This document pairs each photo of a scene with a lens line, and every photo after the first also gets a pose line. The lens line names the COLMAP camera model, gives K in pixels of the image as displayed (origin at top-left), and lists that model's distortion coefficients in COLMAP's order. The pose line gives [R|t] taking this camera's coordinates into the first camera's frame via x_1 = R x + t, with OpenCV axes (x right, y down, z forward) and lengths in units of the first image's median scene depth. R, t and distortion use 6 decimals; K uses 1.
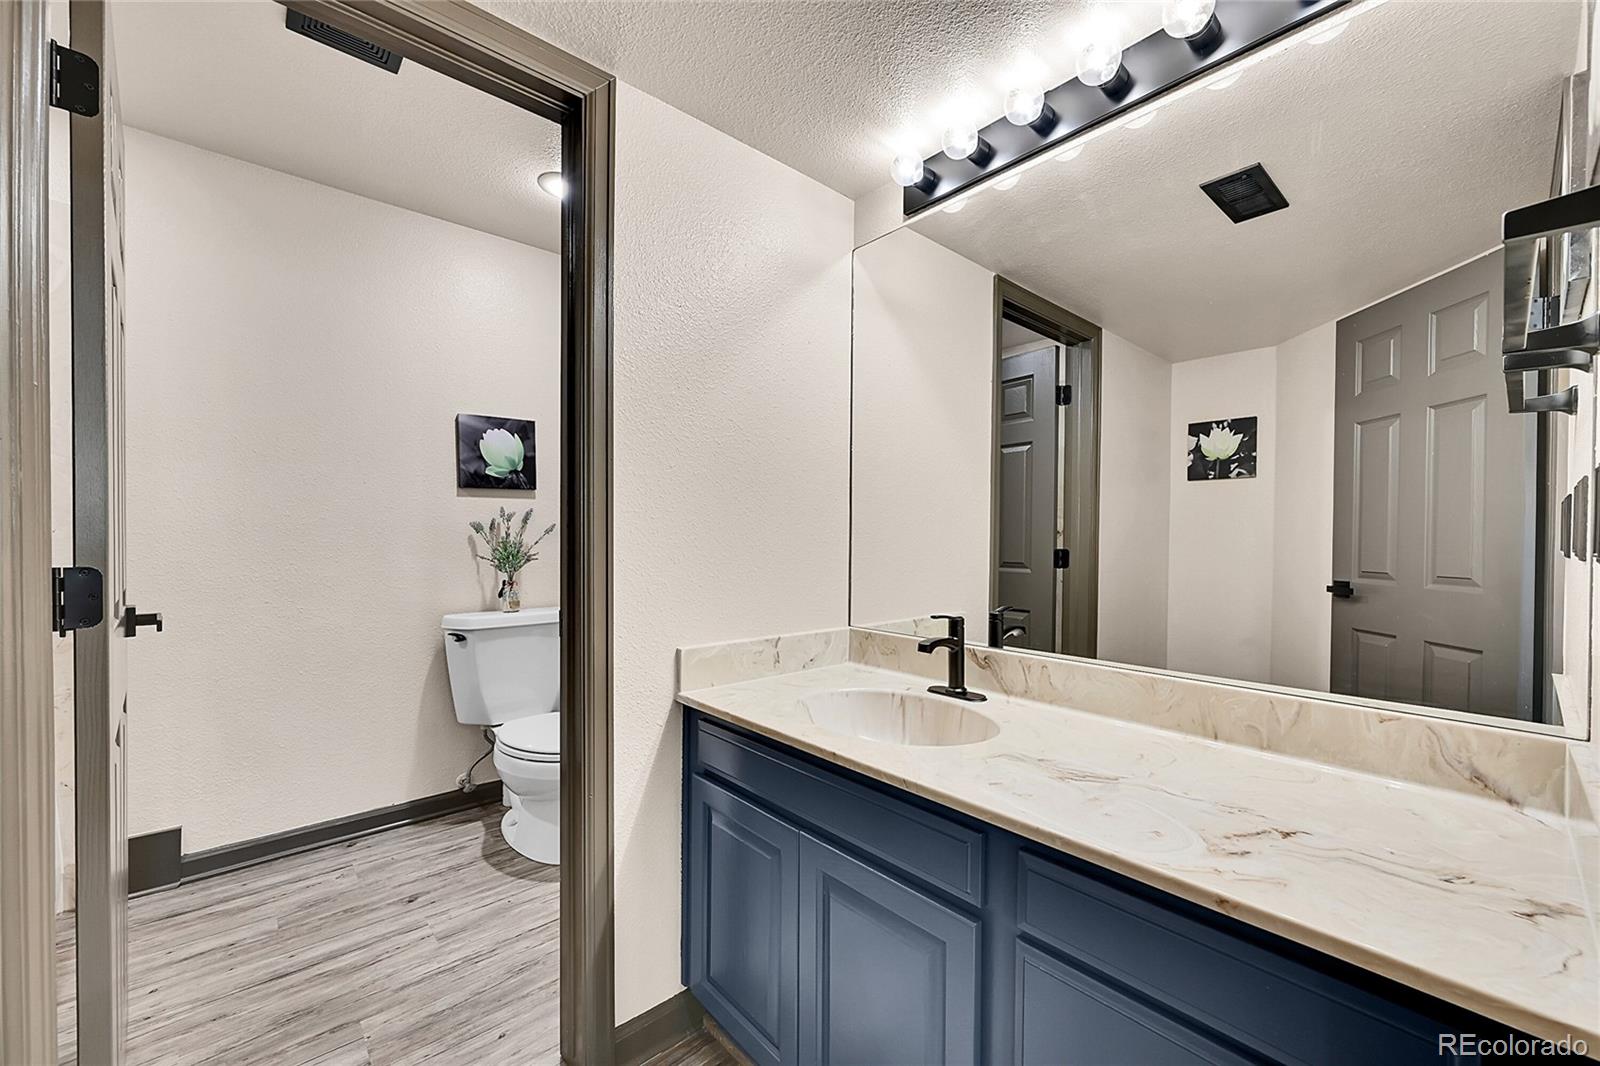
lens RADIAL K [[626.1, 0, 802.4], [0, 626.1, 538.8], [0, 0, 1]] dist [0.000546, 0.000452]
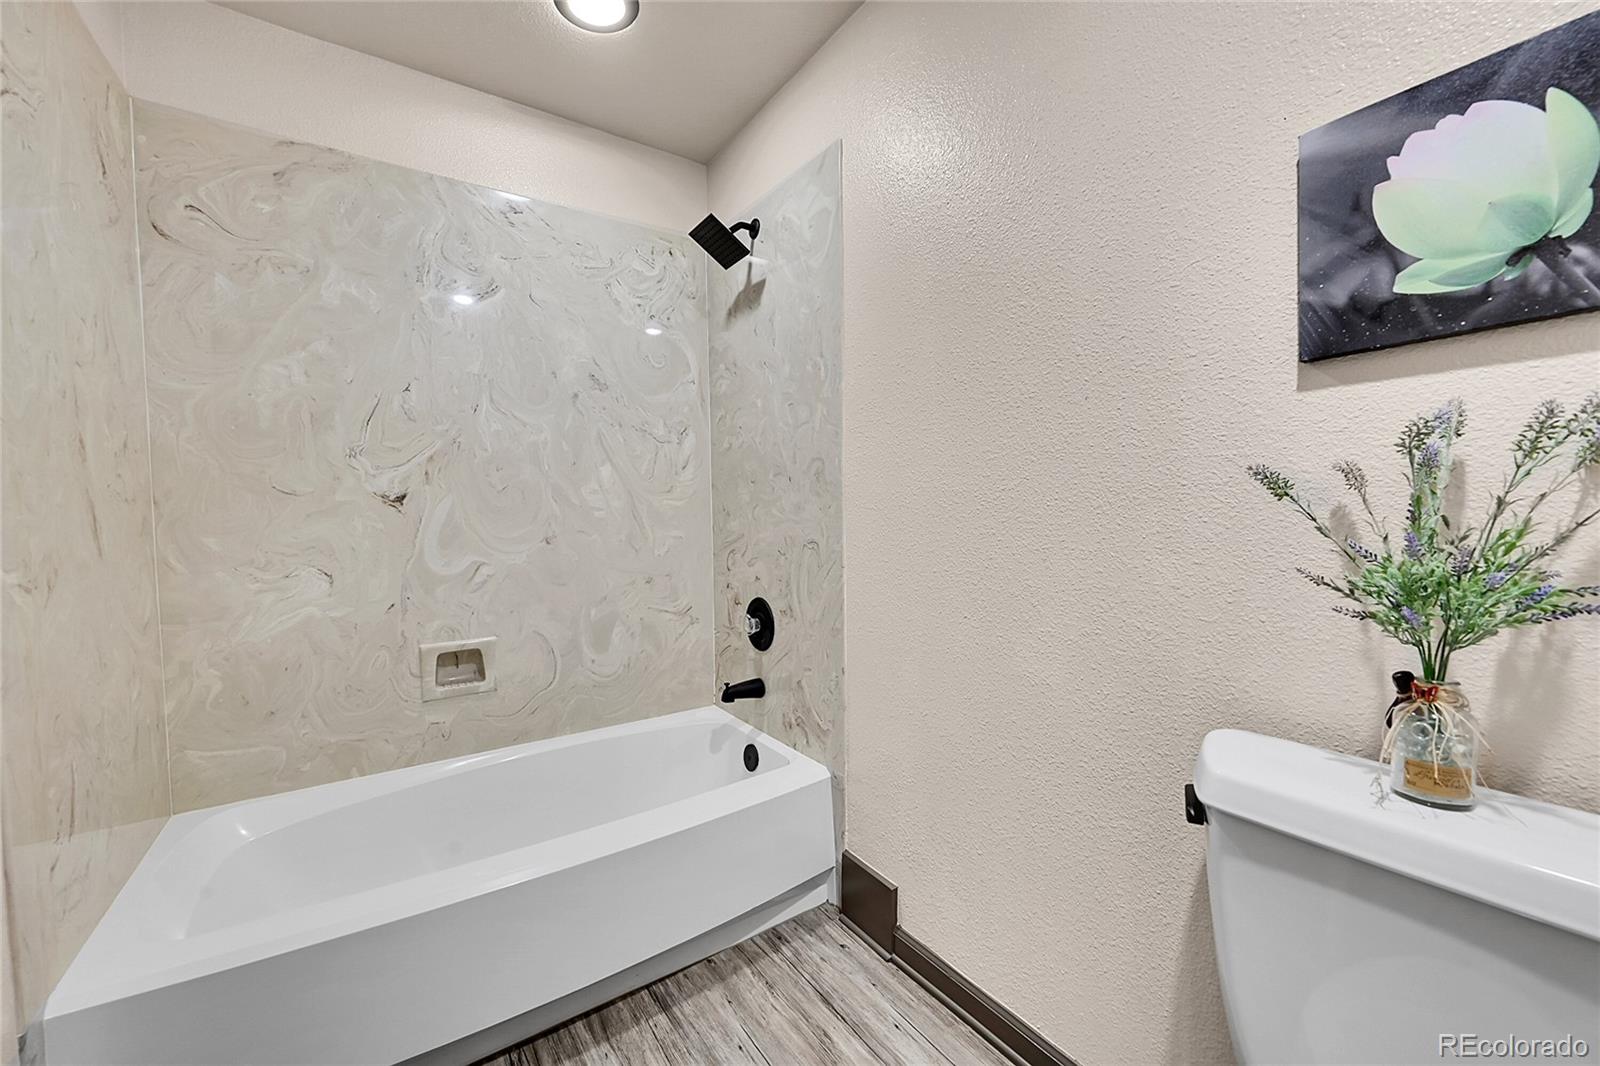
lens RADIAL K [[626.1, 0, 801.2], [0, 626.1, 536.5], [0, 0, 1]] dist [0.000546, 0.000452]
pose [[-0.129411, 0.035603, -0.990952, -0.176916], [0.000970, 0.999359, 0.035778, -0.001655], [0.991591, 0.003669, -0.129362, 0.771772]]
